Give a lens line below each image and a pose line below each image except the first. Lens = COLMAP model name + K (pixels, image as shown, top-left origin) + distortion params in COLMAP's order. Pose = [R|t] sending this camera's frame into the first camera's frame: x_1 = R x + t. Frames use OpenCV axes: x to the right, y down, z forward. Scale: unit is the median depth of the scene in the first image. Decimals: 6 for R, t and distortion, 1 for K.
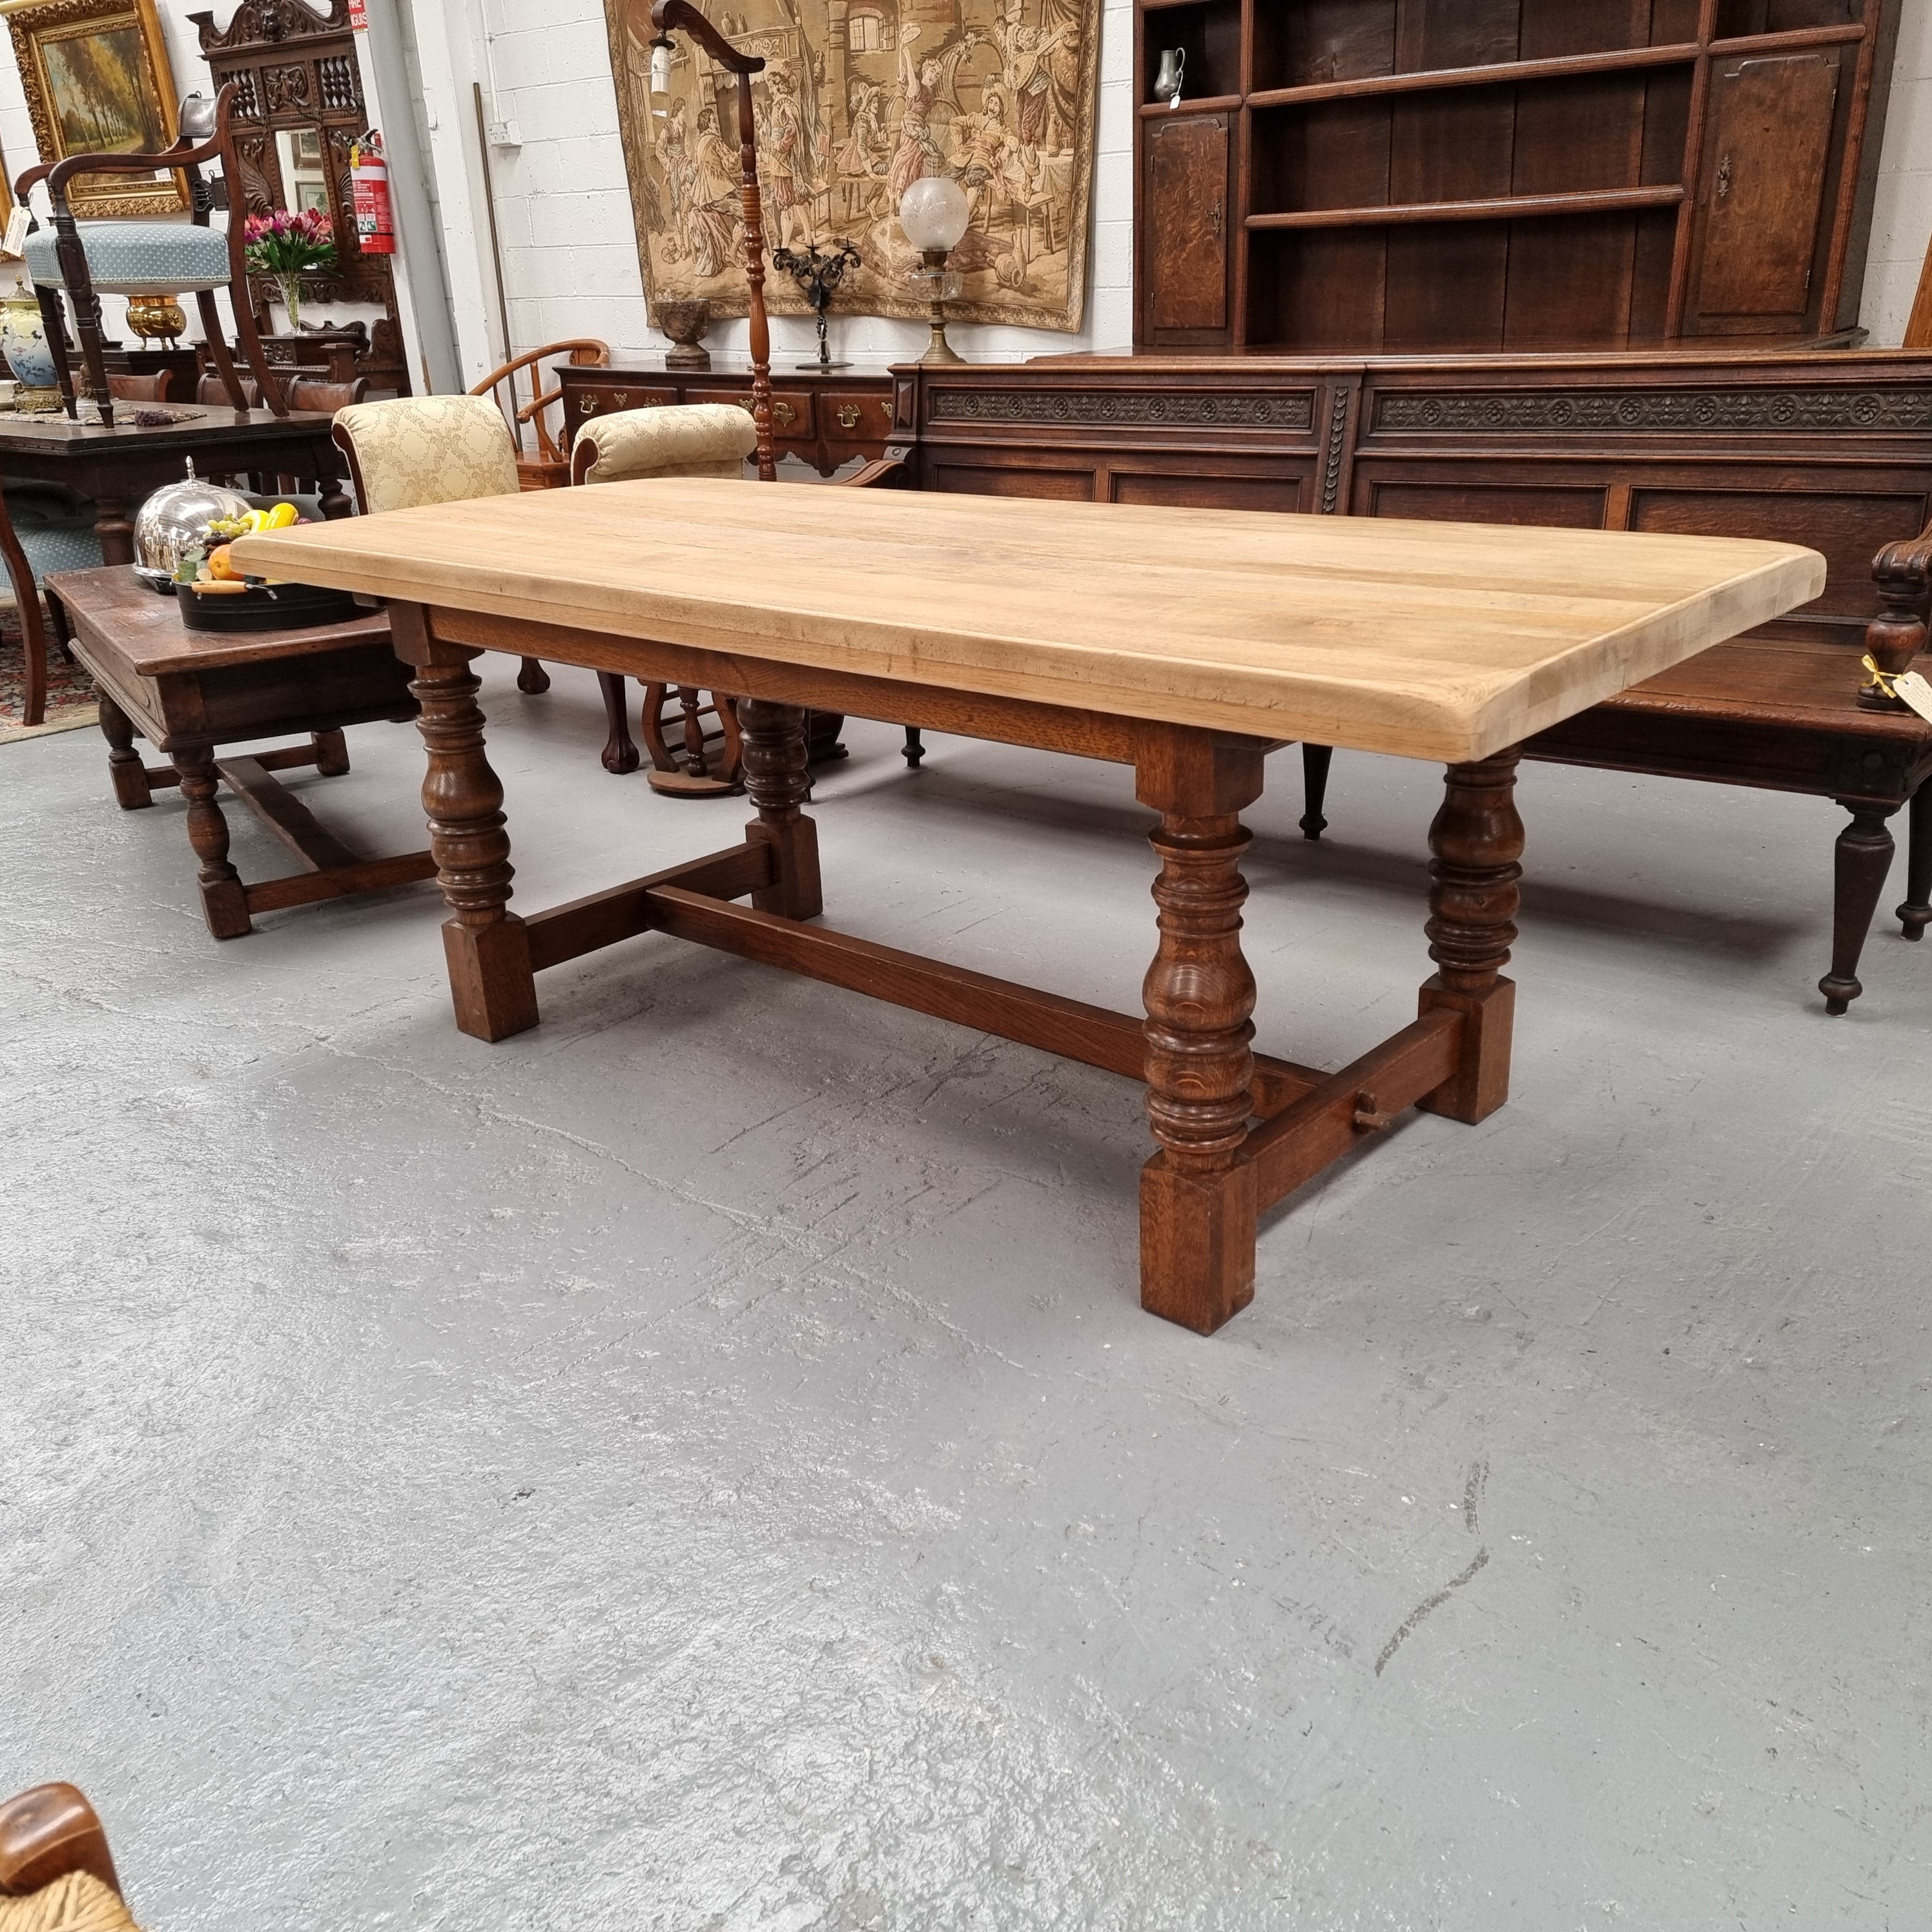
lens RADIAL K [[1762.7, 0, 983.0], [0, 1762.7, 940.1], [0, 0, 1]] dist [0.096535, -0.080081]
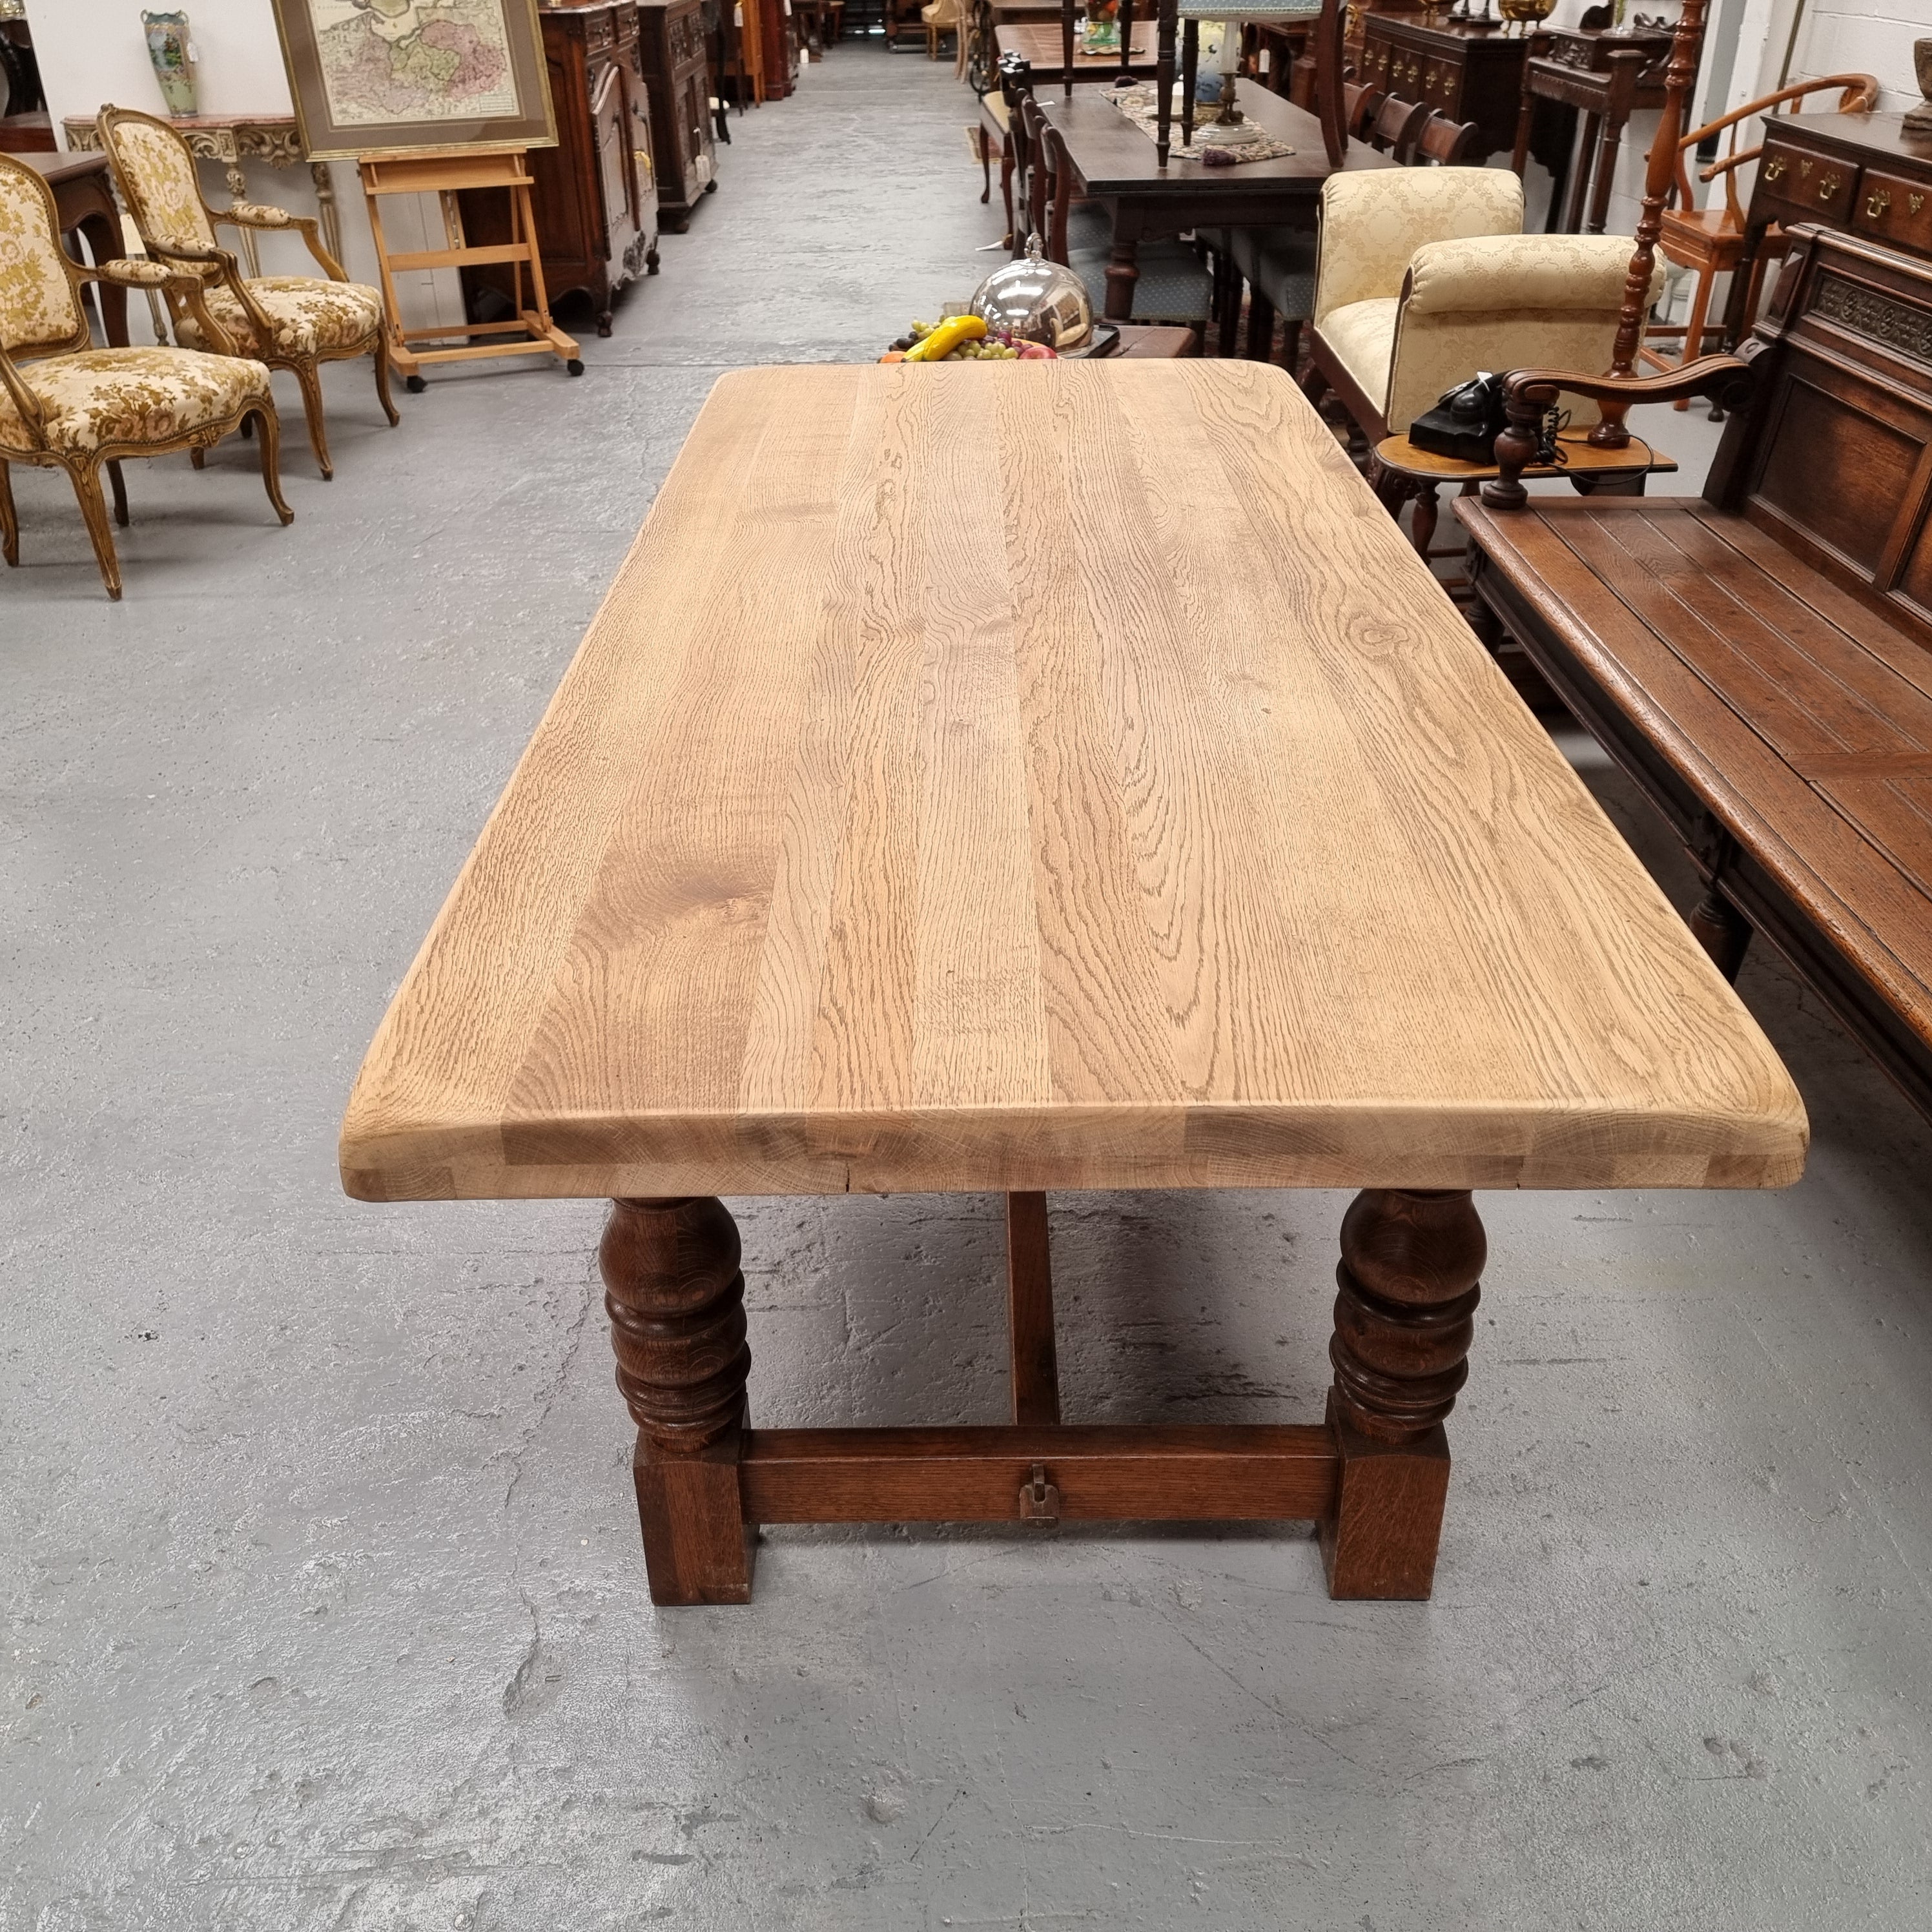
lens RADIAL K [[1772.2, 0, 963.9], [0, 1772.2, 945.0], [0, 0, 1]] dist [0.084063, -0.062723]
pose [[0.653487, 0.404891, -0.639545, 0.304614], [-0.282505, 0.914321, 0.290186, -0.168684], [0.702243, -0.008958, 0.711881, 0.231728]]
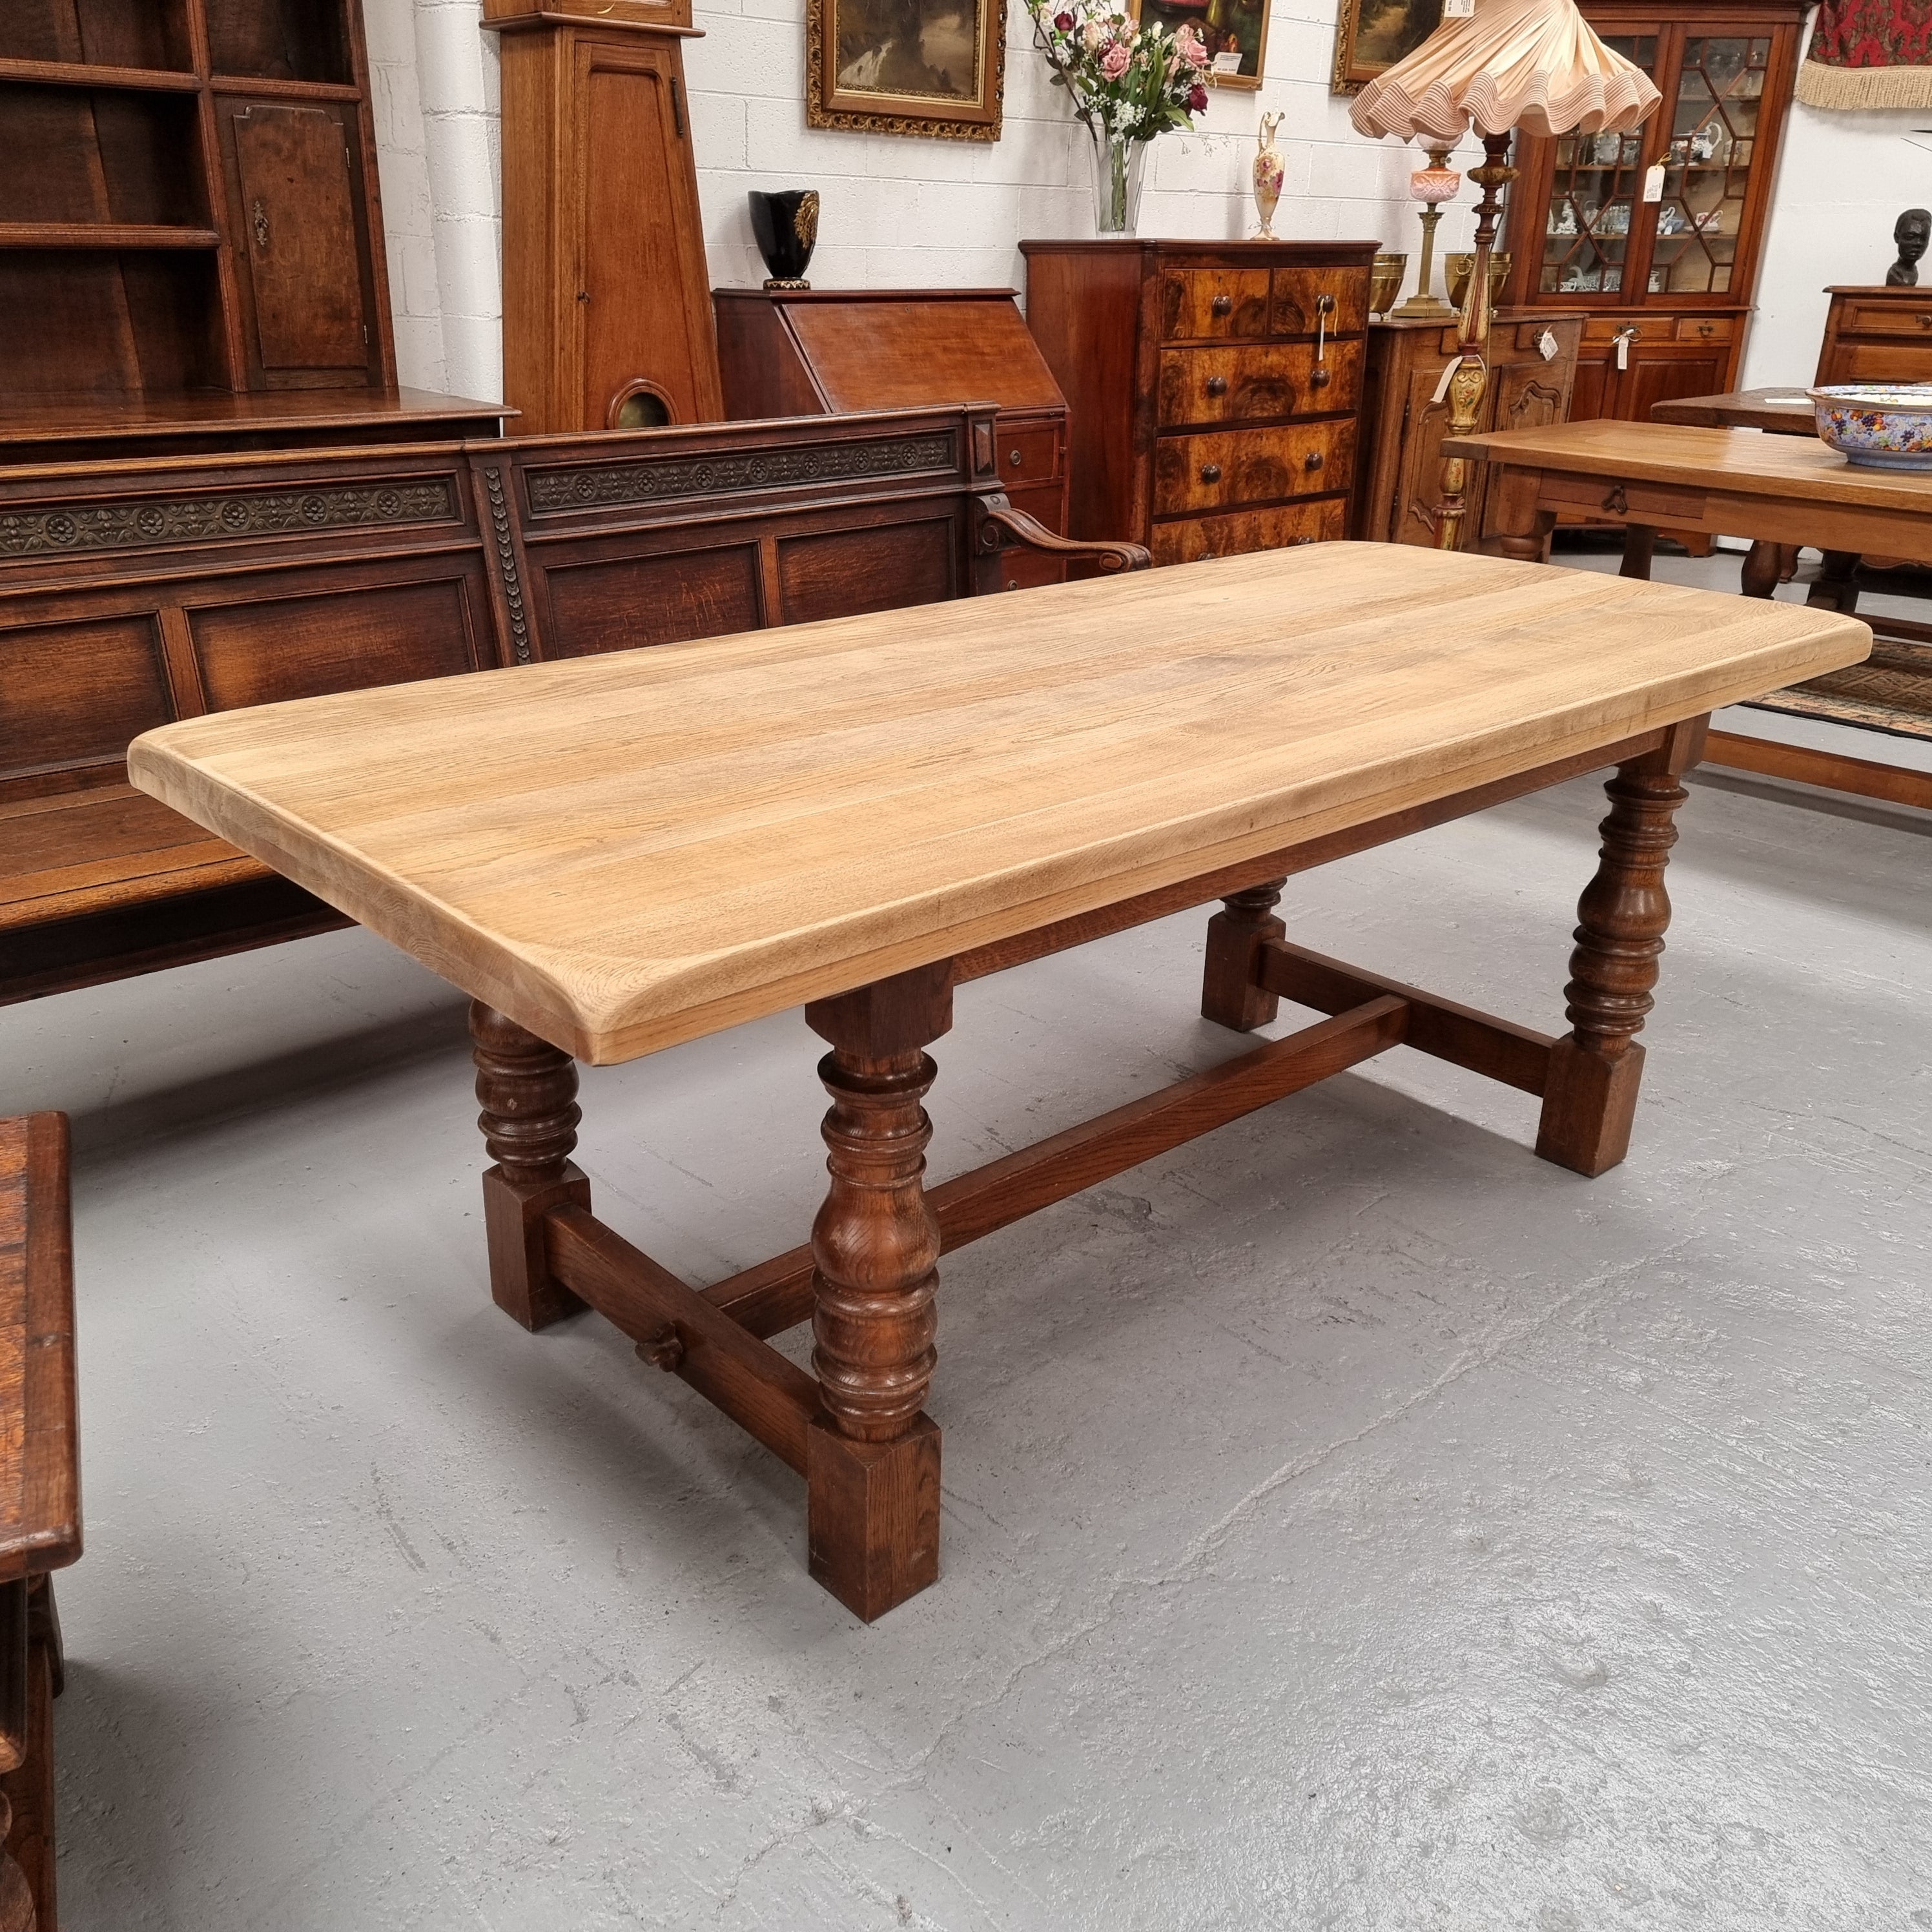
lens RADIAL K [[1762.7, 0, 947.7], [0, 1762.7, 955.1], [0, 0, 1]] dist [0.095033, -0.078742]
pose [[0.125817, -0.335658, 0.933544, -0.532702], [0.329181, 0.901832, 0.279891, -0.214016], [-0.935847, 0.272090, 0.223958, 0.532494]]
